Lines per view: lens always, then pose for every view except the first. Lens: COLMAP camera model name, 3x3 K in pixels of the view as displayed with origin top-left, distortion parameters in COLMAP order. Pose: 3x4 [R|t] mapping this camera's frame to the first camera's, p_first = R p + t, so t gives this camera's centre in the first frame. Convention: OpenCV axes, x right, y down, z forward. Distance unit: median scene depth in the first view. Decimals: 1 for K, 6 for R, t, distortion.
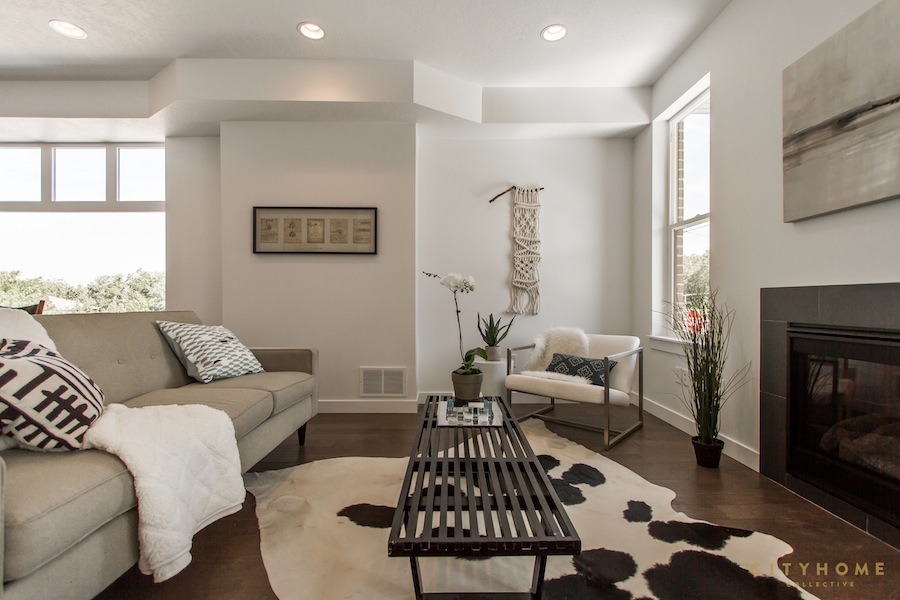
lens RADIAL K [[413.6, 0, 452.1], [0, 413.6, 301.8], [0, 0, 1]] dist [0.005037, -0.000445]
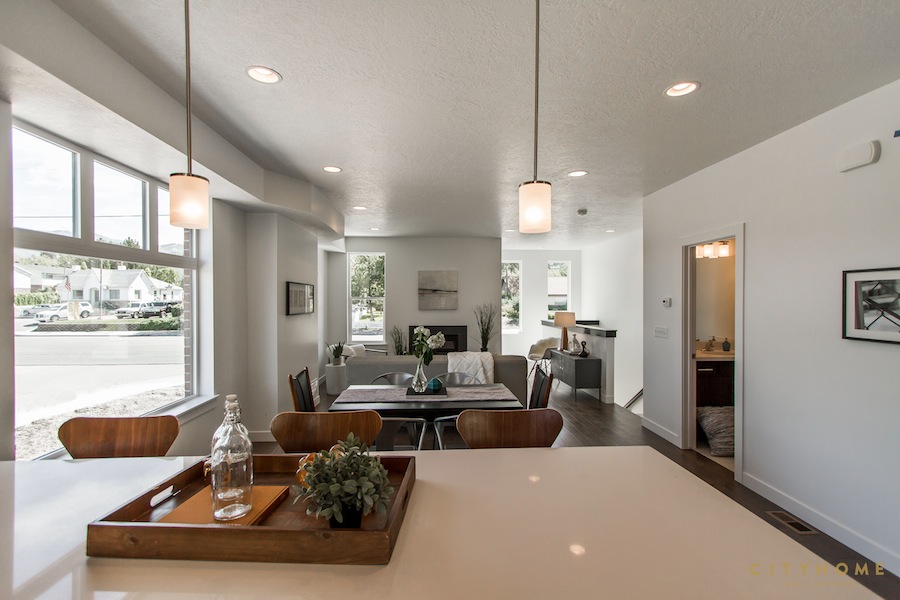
lens RADIAL K [[413.6, 0, 452.1], [0, 413.6, 301.8], [0, 0, 1]] dist [0.005037, -0.000445]
pose [[-0.057904, -0.006642, 0.998300, -1.873857], [-0.001423, 0.999977, 0.006570, -0.172789], [-0.998321, -0.001040, -0.057912, 0.540978]]
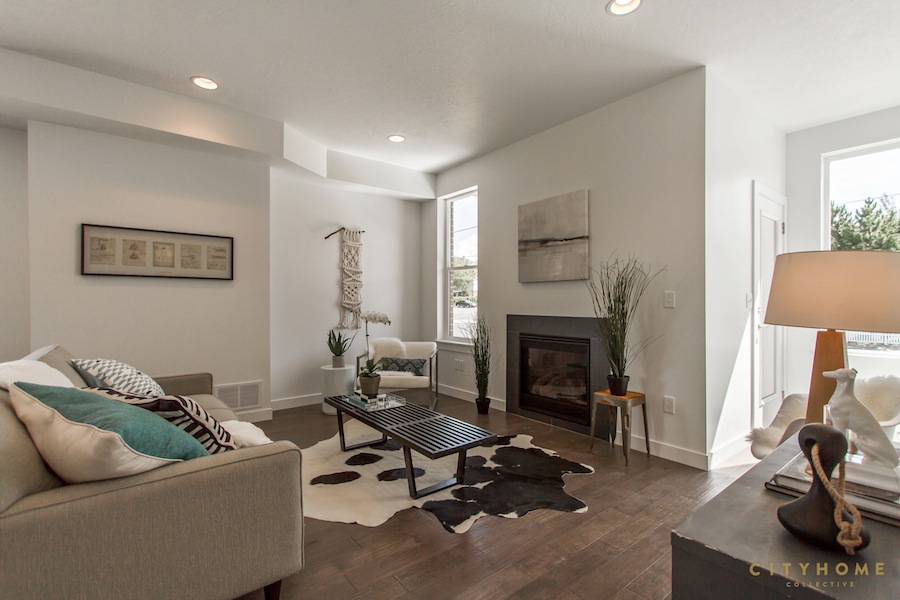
lens RADIAL K [[413.6, 0, 452.1], [0, 413.6, 301.8], [0, 0, 1]] dist [0.005037, -0.000445]
pose [[0.785621, -0.000980, 0.618707, -0.404802], [-0.000967, 0.999996, 0.002813, -0.061813], [-0.618707, -0.002808, 0.785616, -0.216225]]
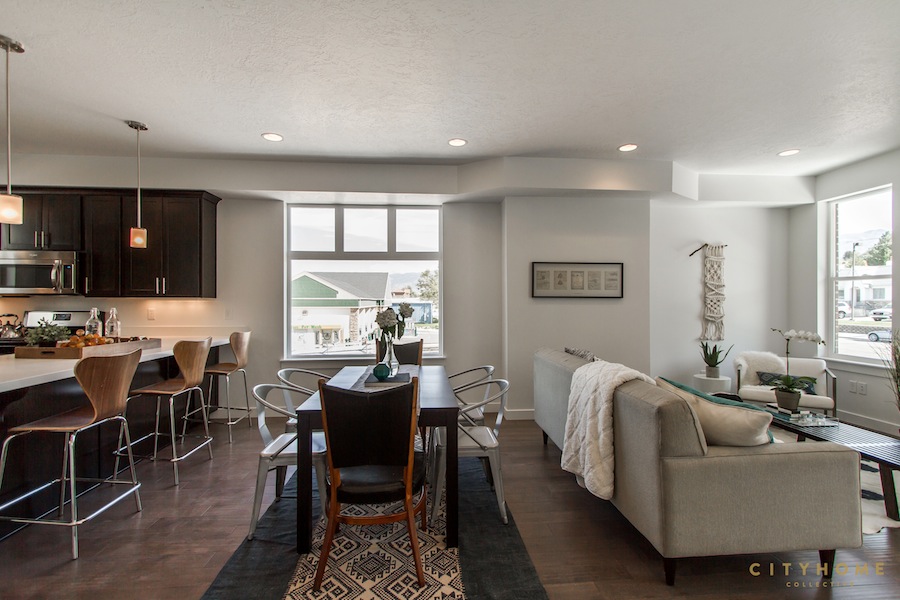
lens RADIAL K [[413.6, 0, 452.1], [0, 413.6, 301.8], [0, 0, 1]] dist [0.005037, -0.000445]
pose [[0.996925, -0.002072, 0.078340, -0.836992], [0.002014, 0.999998, 0.000825, -0.105444], [-0.078341, -0.000665, 0.996926, -0.283976]]
